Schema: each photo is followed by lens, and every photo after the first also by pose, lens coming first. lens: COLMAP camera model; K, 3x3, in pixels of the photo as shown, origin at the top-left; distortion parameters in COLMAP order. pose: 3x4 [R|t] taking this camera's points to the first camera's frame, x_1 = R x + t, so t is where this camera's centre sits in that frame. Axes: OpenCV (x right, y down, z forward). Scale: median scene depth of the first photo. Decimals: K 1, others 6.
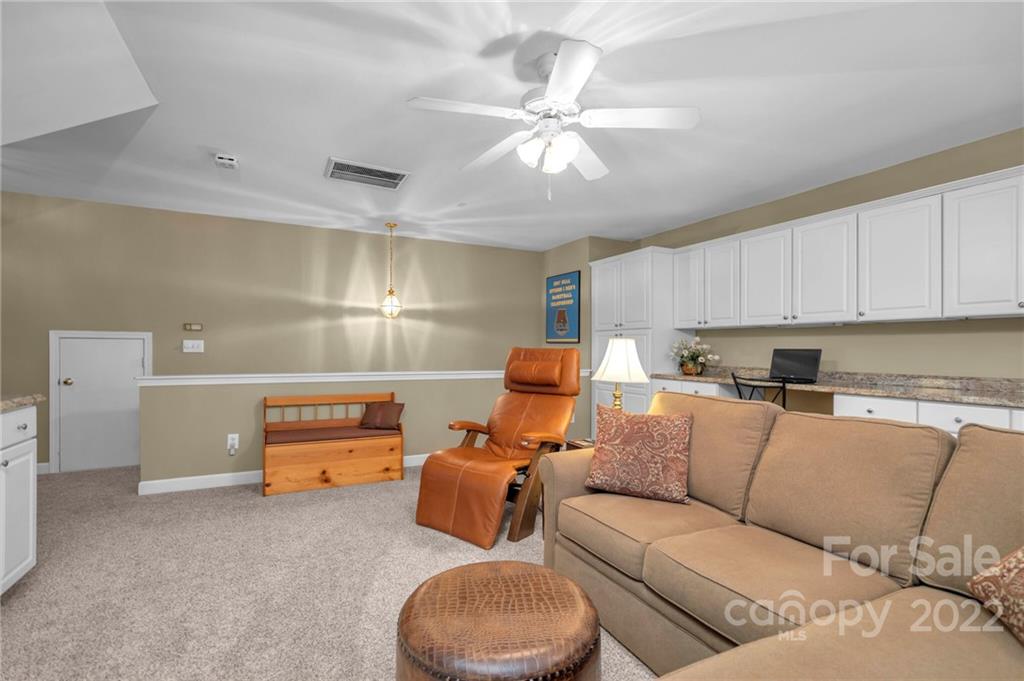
lens RADIAL K [[467.5, 0, 505.4], [0, 467.5, 347.8], [0, 0, 1]] dist [0.003326, 0.000492]
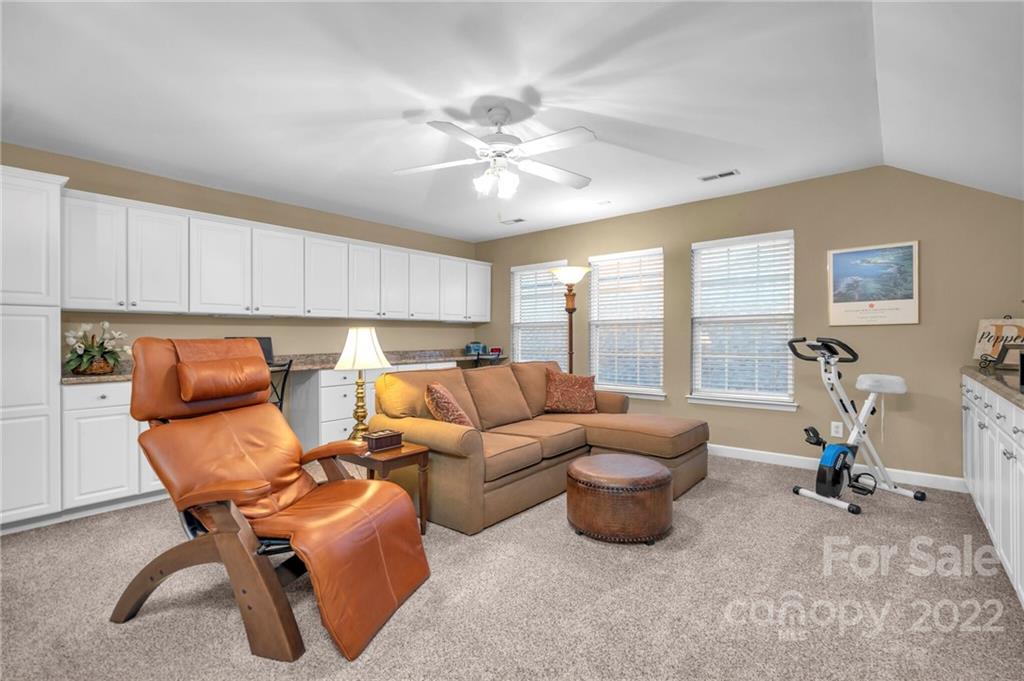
lens RADIAL K [[467.5, 0, 514.0], [0, 467.5, 337.2], [0, 0, 1]] dist [0.003326, 0.000492]
pose [[-0.404389, -0.003711, 0.914580, -0.587055], [0.004775, 0.999970, 0.006169, -0.001205], [-0.914575, 0.006862, -0.404359, 0.795802]]
